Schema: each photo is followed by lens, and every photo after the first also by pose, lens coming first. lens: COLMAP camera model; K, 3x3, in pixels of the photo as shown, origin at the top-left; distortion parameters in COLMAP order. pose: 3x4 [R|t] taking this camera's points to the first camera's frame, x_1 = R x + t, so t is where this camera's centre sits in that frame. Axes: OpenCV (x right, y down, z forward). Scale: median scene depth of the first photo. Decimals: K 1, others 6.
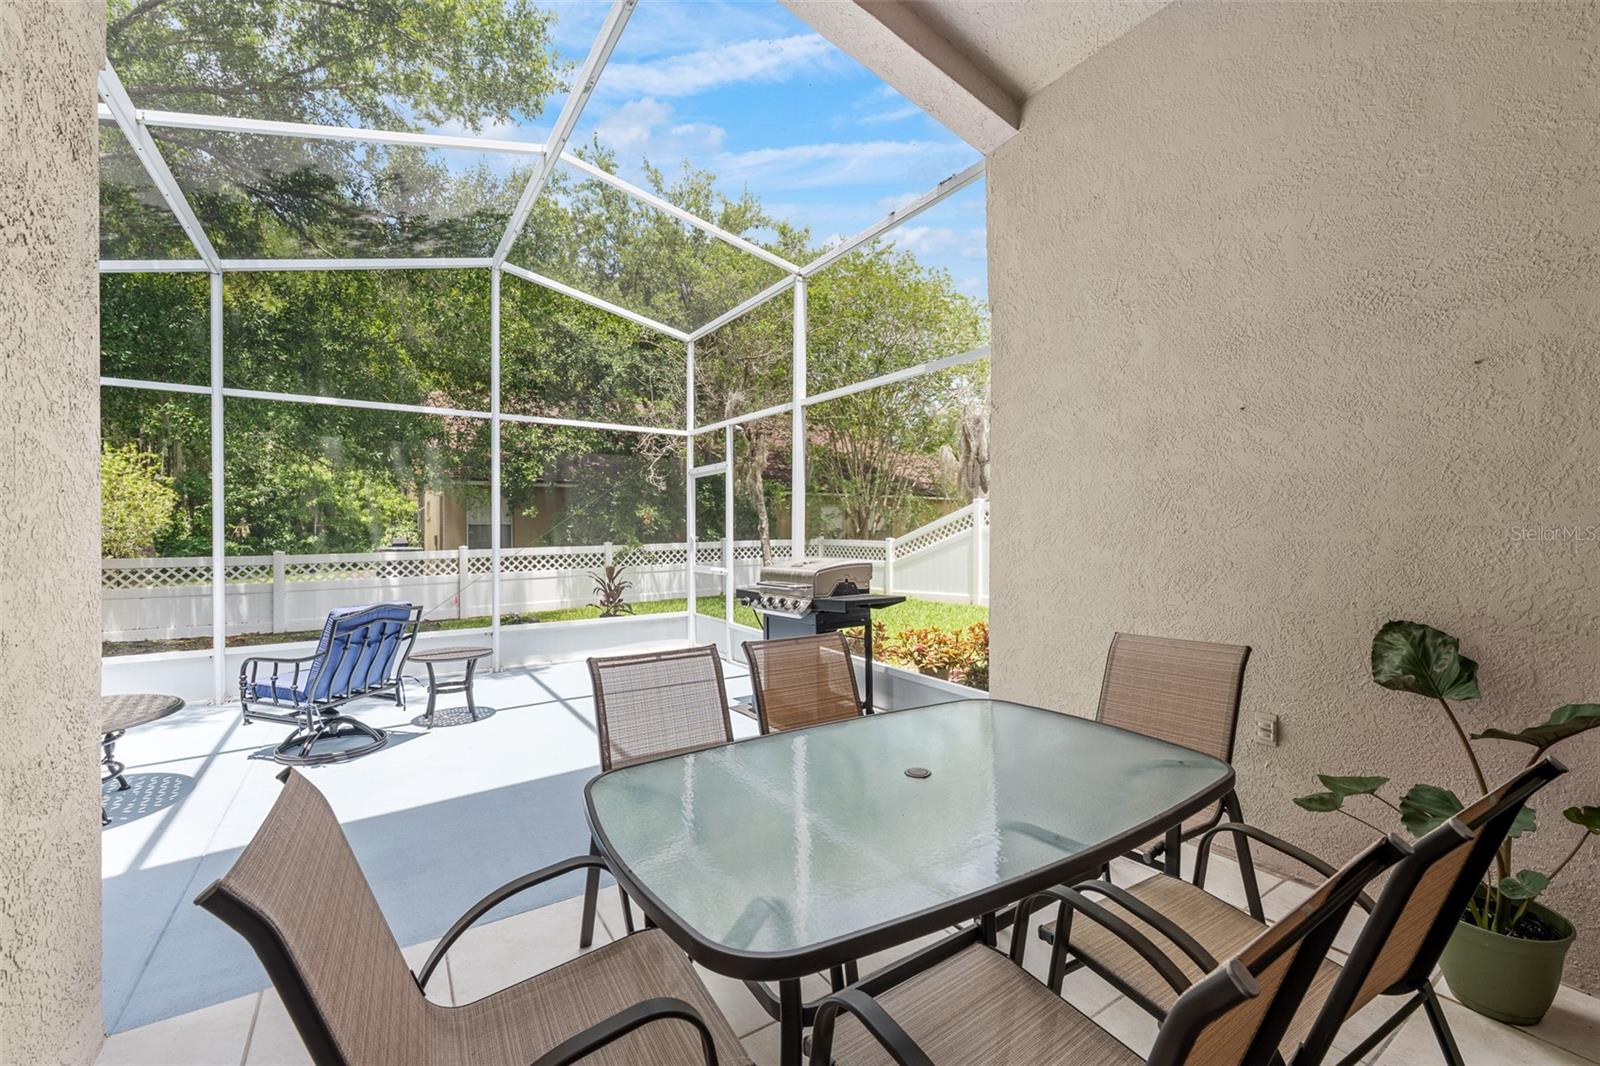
lens RADIAL K [[641.5, 0, 800.0], [0, 641.5, 533.0], [0, 0, 1]] dist [-0.000439, 0.000292]
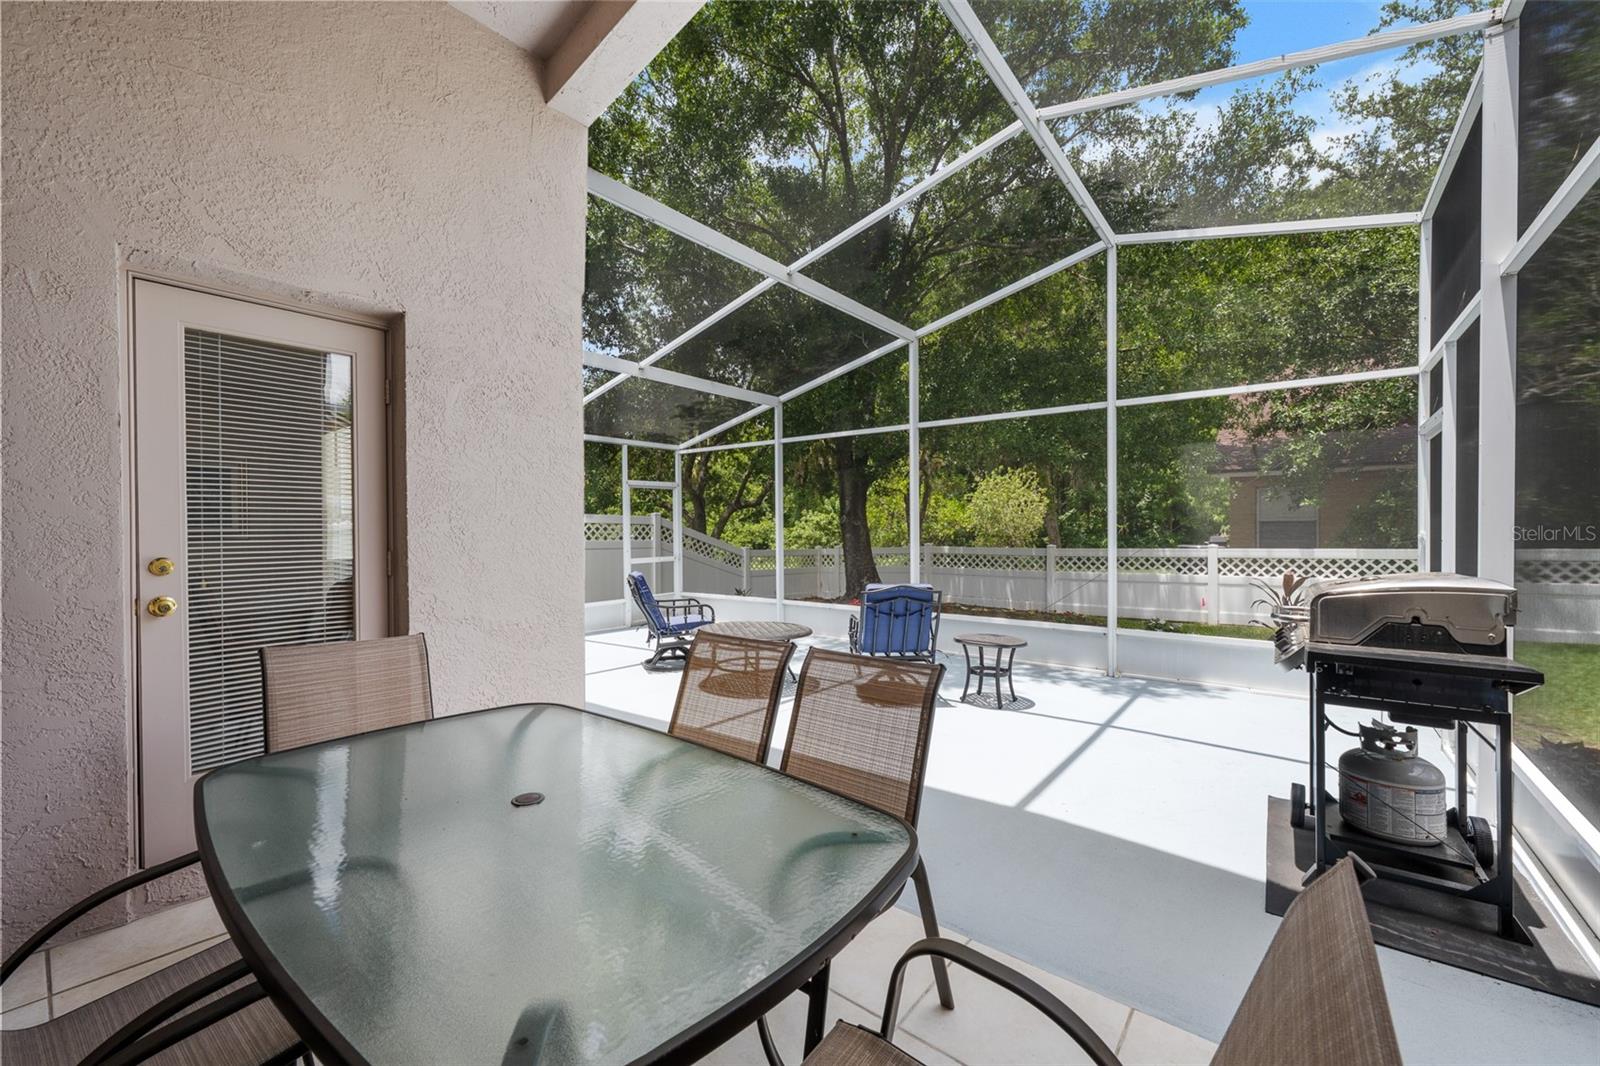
lens RADIAL K [[639.2, 0, 800.0], [0, 639.2, 533.0], [0, 0, 1]] dist [-0.001251, -0.000377]
pose [[0.312351, 0.006006, -0.949948, 0.227102], [-0.005981, 0.999973, 0.004356, 0.005872], [0.949948, 0.004321, 0.312378, 0.238147]]
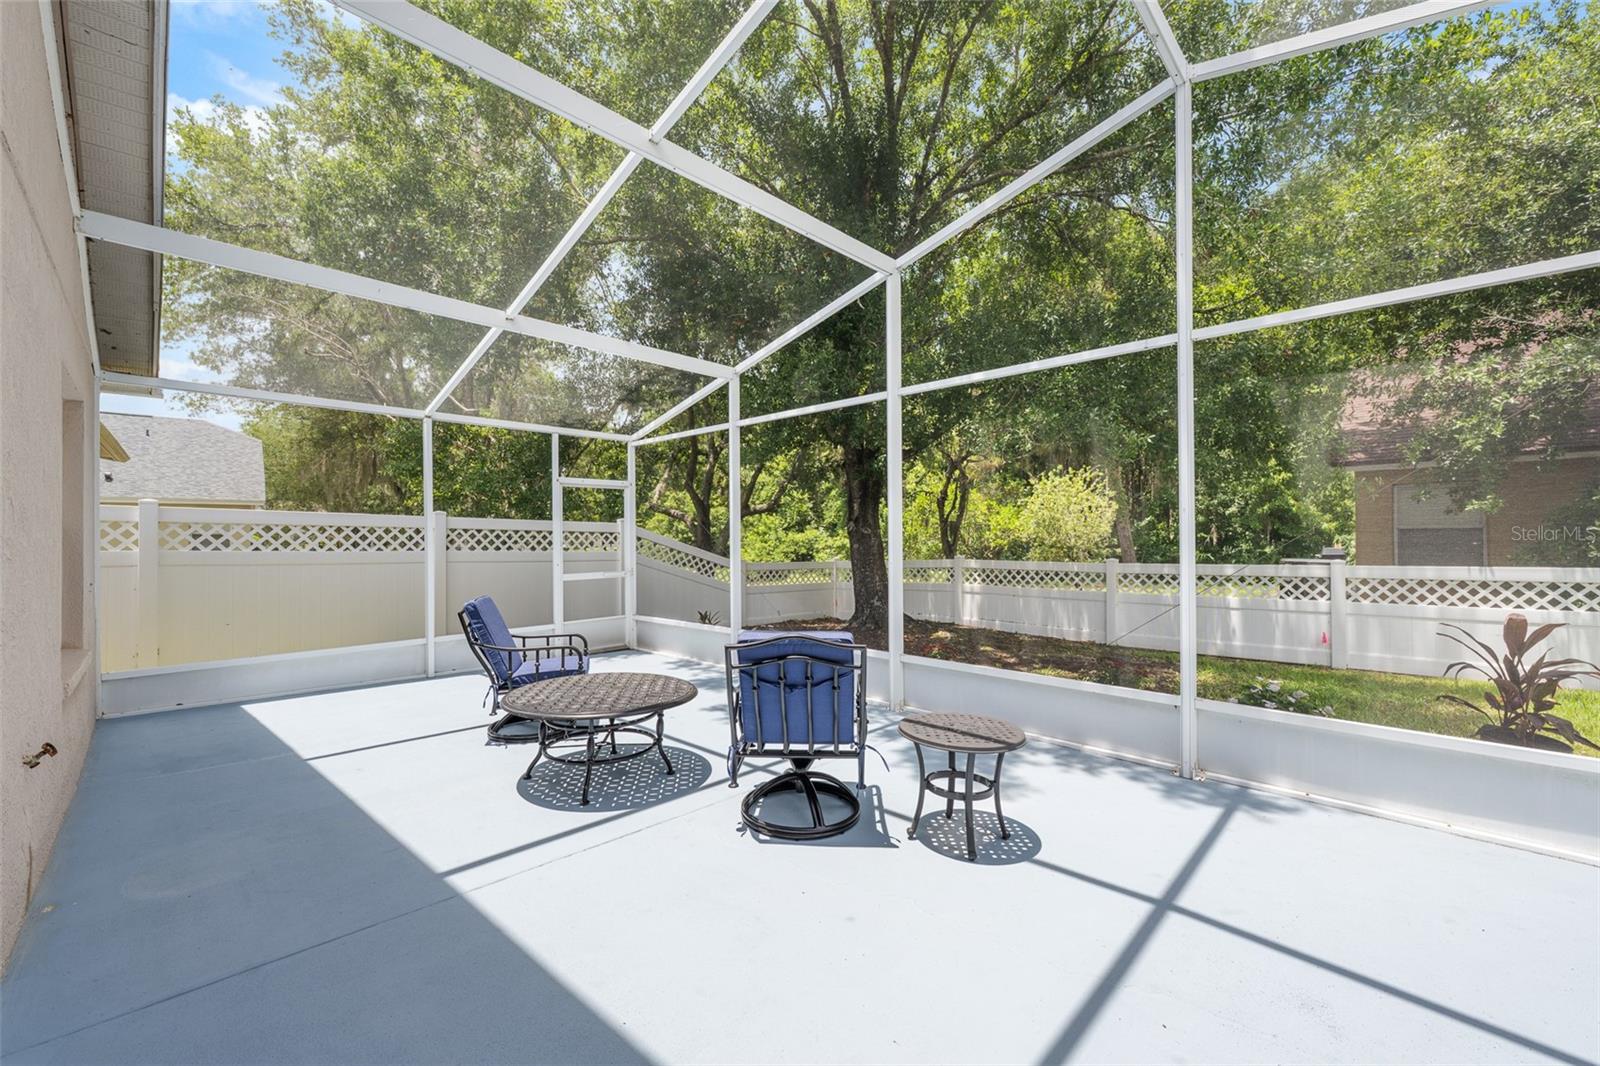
lens RADIAL K [[641.5, 0, 800.0], [0, 641.5, 533.0], [0, 0, 1]] dist [-0.000439, 0.000292]
pose [[0.214810, -0.008230, -0.976621, 0.010582], [-0.007978, 0.999916, -0.010181, 0.005990], [0.976623, 0.009978, 0.214726, 0.458341]]
